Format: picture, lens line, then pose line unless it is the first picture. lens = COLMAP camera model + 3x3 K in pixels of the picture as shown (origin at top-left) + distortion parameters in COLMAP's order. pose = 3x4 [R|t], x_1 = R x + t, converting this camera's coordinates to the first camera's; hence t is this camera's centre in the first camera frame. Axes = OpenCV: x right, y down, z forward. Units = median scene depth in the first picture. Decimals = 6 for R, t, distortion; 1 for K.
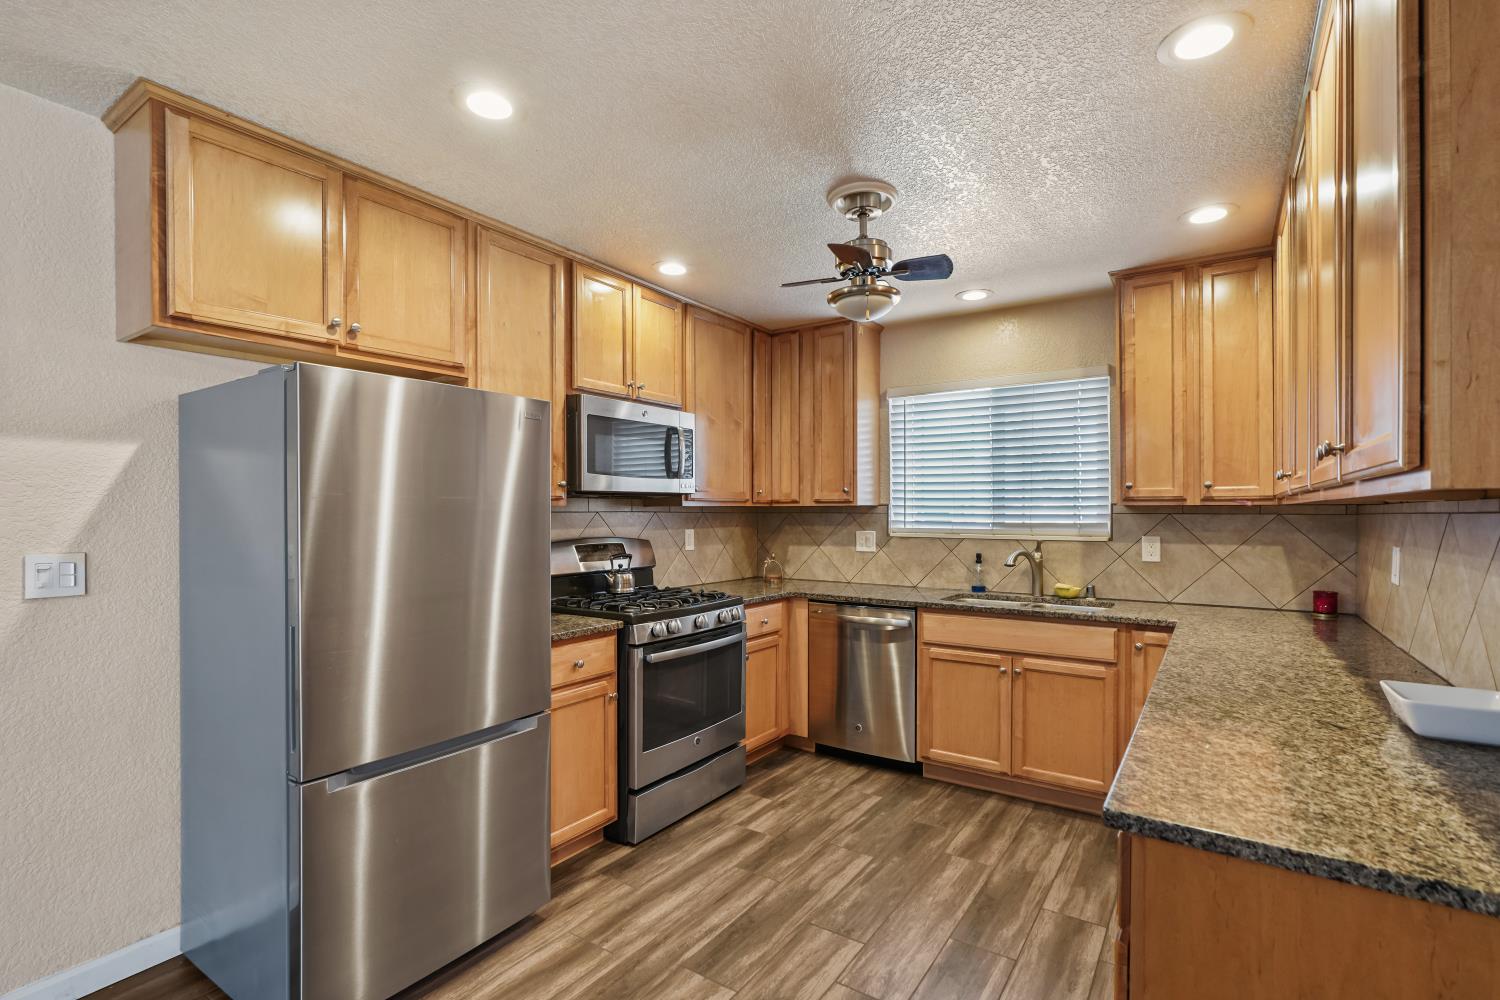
lens RADIAL K [[700.6, 0, 759.4], [0, 700.6, 511.6], [0, 0, 1]] dist [-0.009873, 0.000034]
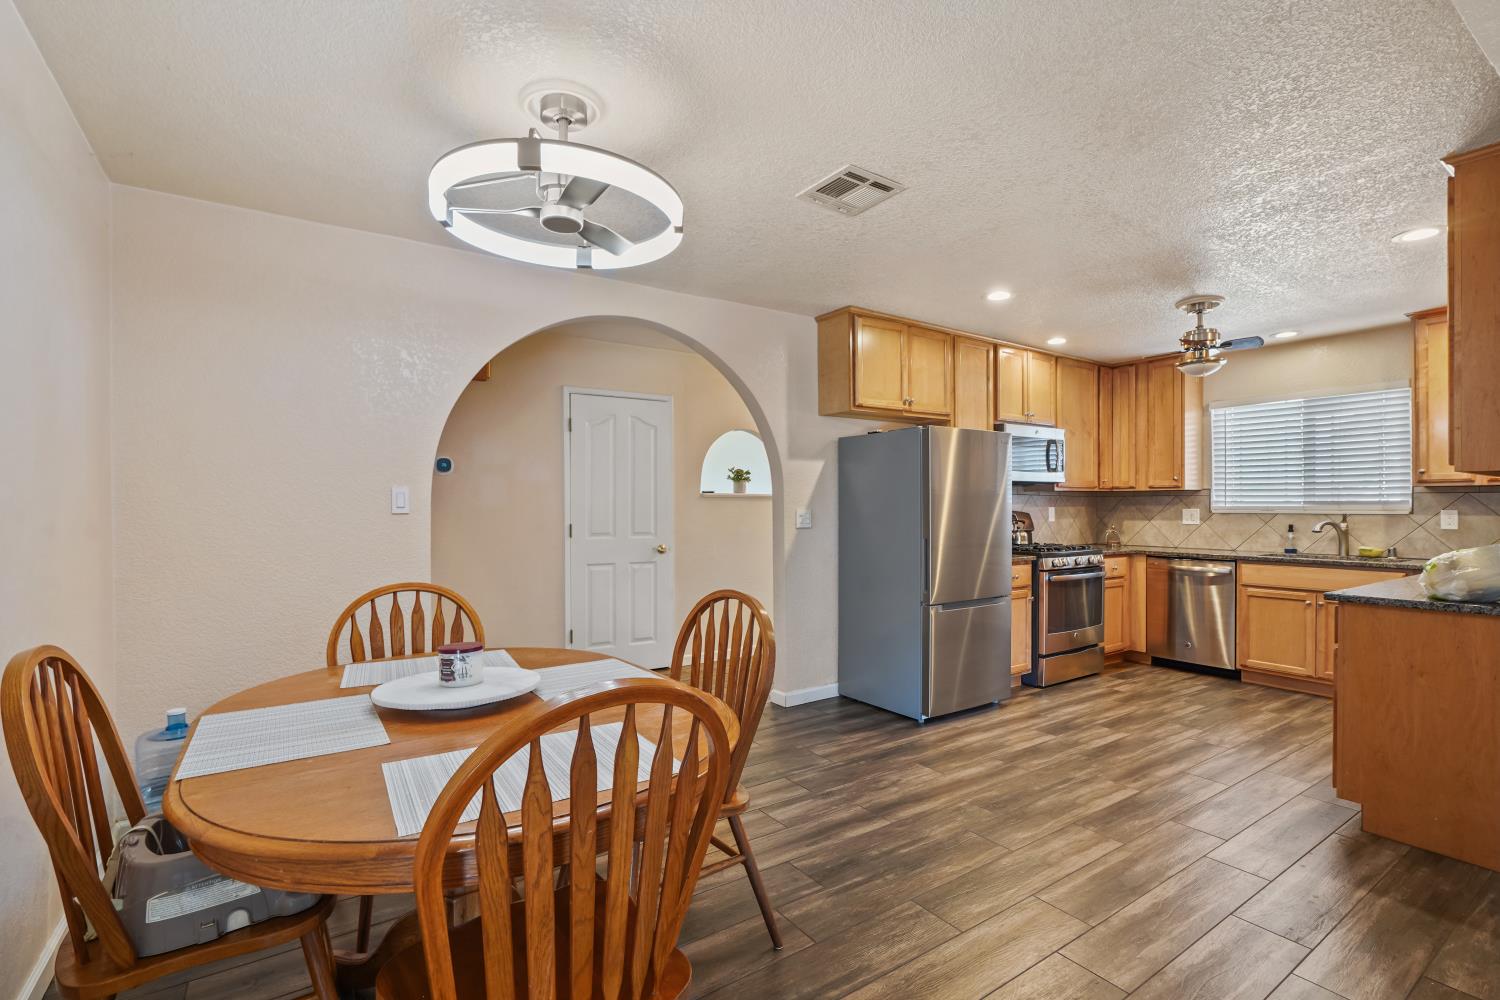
lens RADIAL K [[696.4, 0, 762.9], [0, 696.4, 507.9], [0, 0, 1]] dist [-0.000926, 0.000989]
pose [[0.932205, -0.000232, -0.361930, -0.162961], [0.001218, 0.999996, 0.002497, 0.026825], [0.361928, -0.002769, 0.932202, -0.678651]]
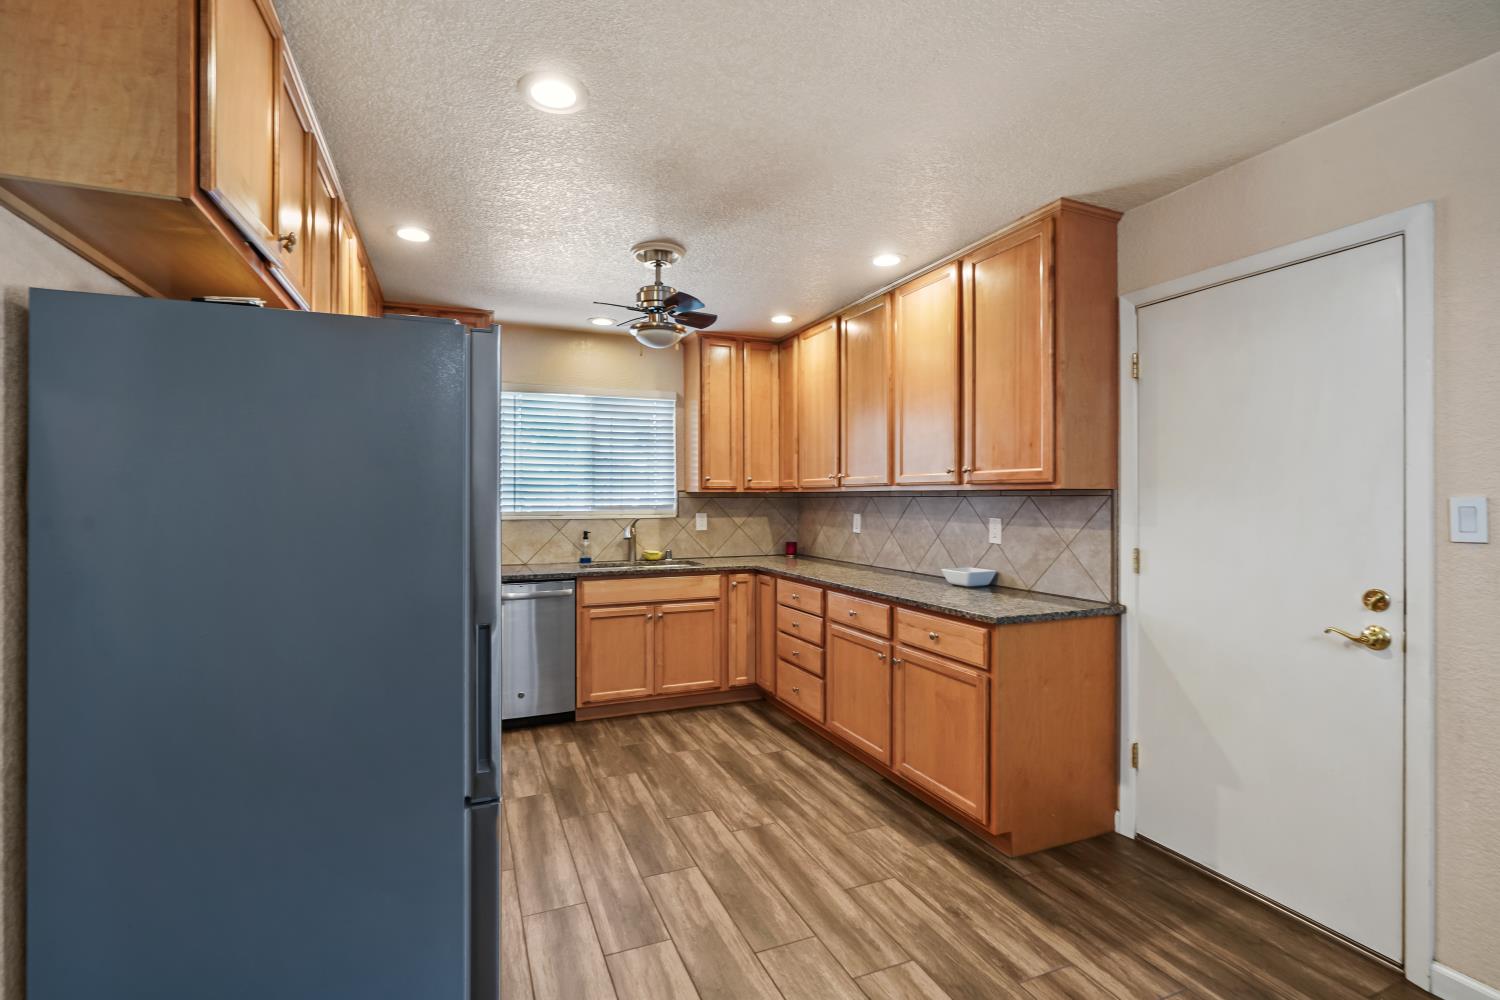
lens RADIAL K [[687.9, 0, 750.2], [0, 687.9, 498.4], [0, 0, 1]] dist [-0.002200, 0.000824]
pose [[0.550858, -0.003033, 0.834593, -0.593962], [0.001885, 0.999995, 0.002390, 0.000818], [-0.834597, 0.000256, 0.550861, 0.120806]]
